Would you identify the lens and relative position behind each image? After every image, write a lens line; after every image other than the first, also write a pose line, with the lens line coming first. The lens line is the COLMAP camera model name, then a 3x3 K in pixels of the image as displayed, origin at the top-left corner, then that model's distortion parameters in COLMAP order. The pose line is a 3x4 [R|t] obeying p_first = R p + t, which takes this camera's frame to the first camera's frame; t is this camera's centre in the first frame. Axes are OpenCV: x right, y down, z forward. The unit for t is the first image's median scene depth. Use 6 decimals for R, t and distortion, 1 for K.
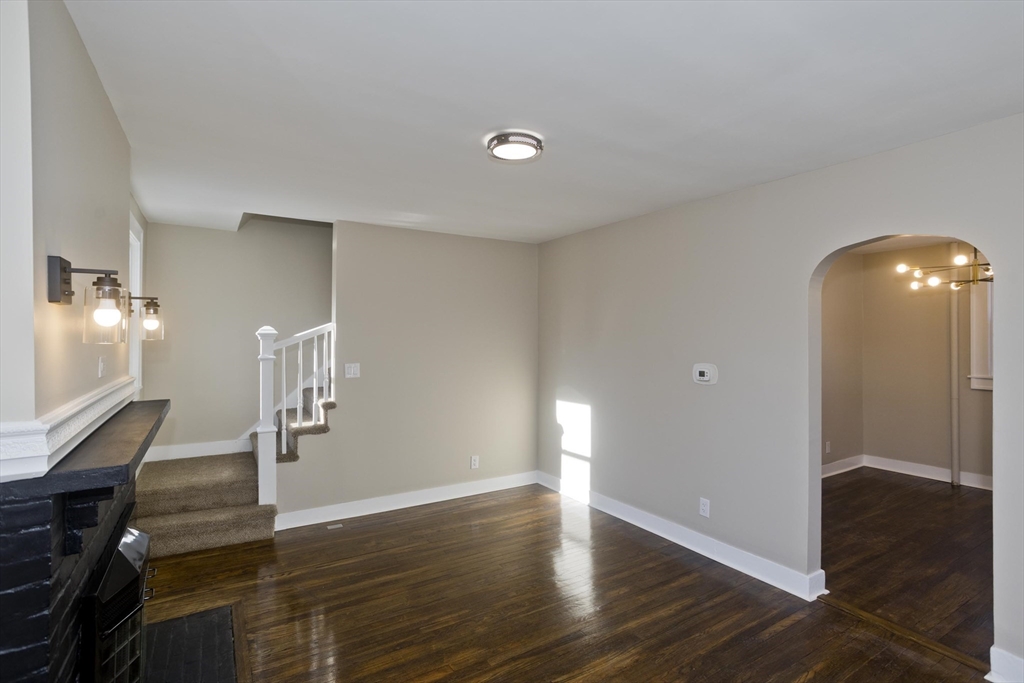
lens RADIAL K [[493.0, 0, 515.7], [0, 493.0, 332.0], [0, 0, 1]] dist [-0.048095, 0.026884]
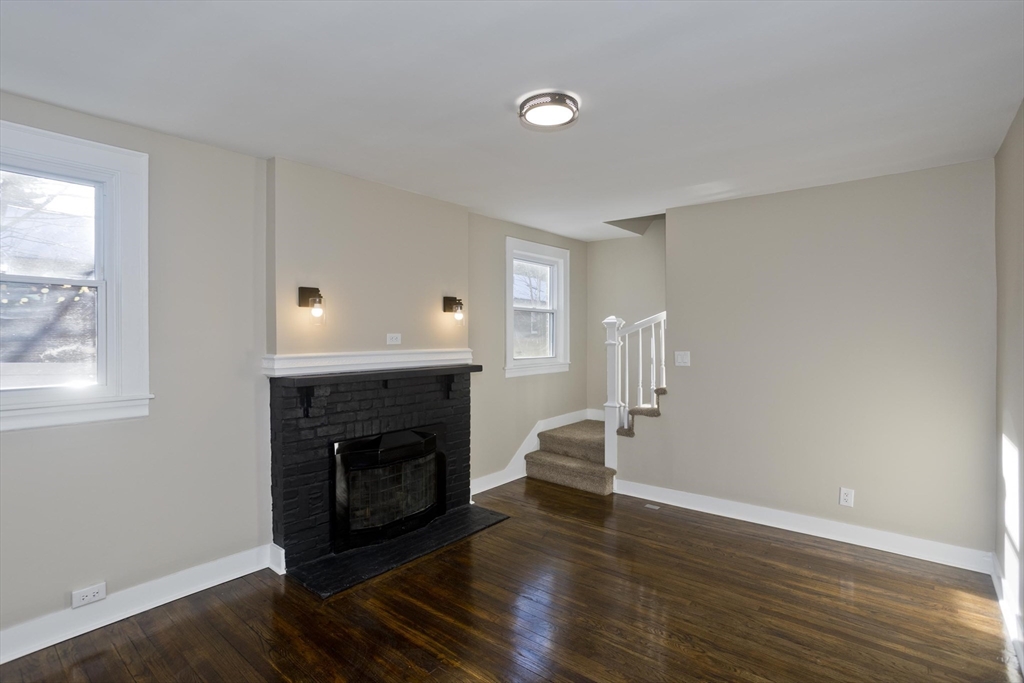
lens RADIAL K [[493.0, 0, 515.7], [0, 493.0, 332.0], [0, 0, 1]] dist [-0.048095, 0.026884]
pose [[0.334117, -0.003313, -0.942526, 0.508959], [0.009813, 0.999952, -0.000036, 0.022986], [0.942480, -0.009237, 0.334134, 0.374433]]
